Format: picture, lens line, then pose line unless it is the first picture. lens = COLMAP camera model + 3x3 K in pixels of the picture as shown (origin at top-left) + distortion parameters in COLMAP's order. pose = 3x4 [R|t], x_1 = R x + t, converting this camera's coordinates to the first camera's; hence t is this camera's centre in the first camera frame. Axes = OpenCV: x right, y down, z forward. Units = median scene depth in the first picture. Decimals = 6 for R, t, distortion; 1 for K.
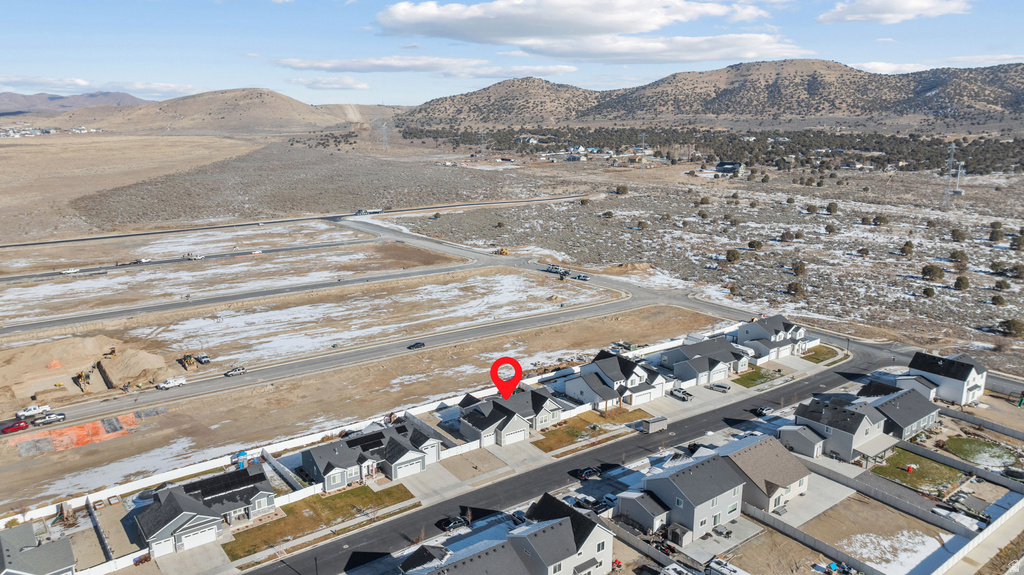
lens RADIAL K [[722.3, 0, 514.3], [0, 722.3, 298.1], [0, 0, 1]] dist [-0.031265, 0.034506]
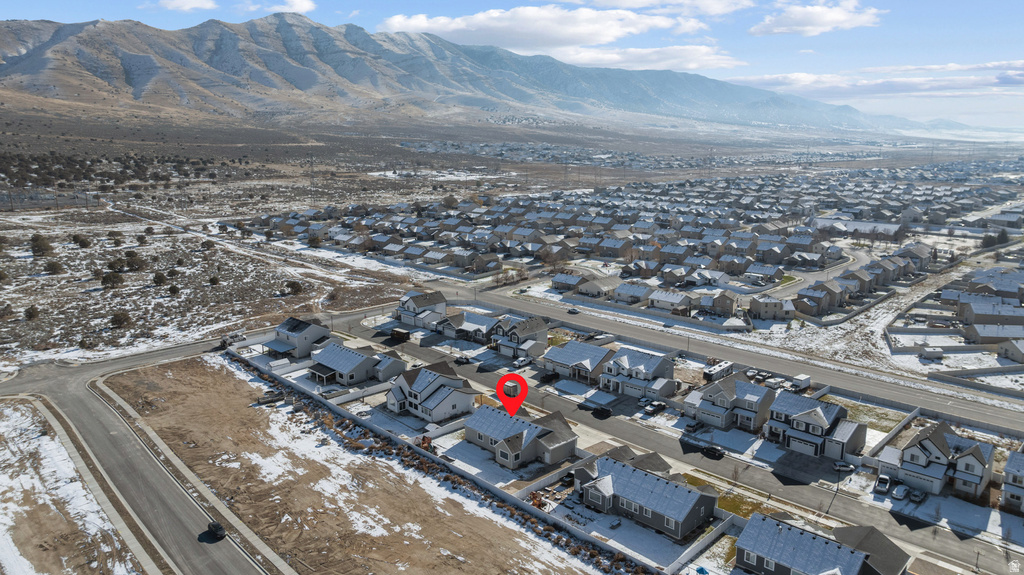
lens RADIAL K [[722.3, 0, 517.1], [0, 722.3, 290.5], [0, 0, 1]] dist [-0.031265, 0.034506]
pose [[-0.150839, -0.215141, 0.964864, -0.586038], [0.234952, 0.940261, 0.246386, -0.168151], [-0.960232, 0.263861, -0.091280, 0.679341]]
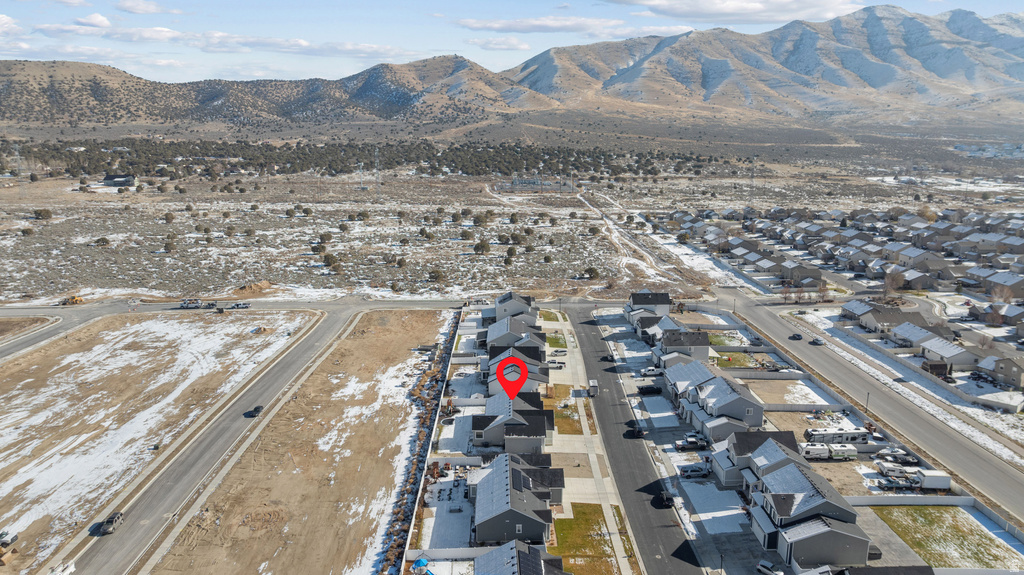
lens RADIAL K [[722.3, 0, 515.3], [0, 722.3, 294.0], [0, 0, 1]] dist [-0.031265, 0.034506]
pose [[0.575132, -0.181852, 0.797592, -0.509716], [0.193972, 0.977490, 0.082998, -0.062274], [-0.794731, 0.106976, 0.597460, 0.246998]]
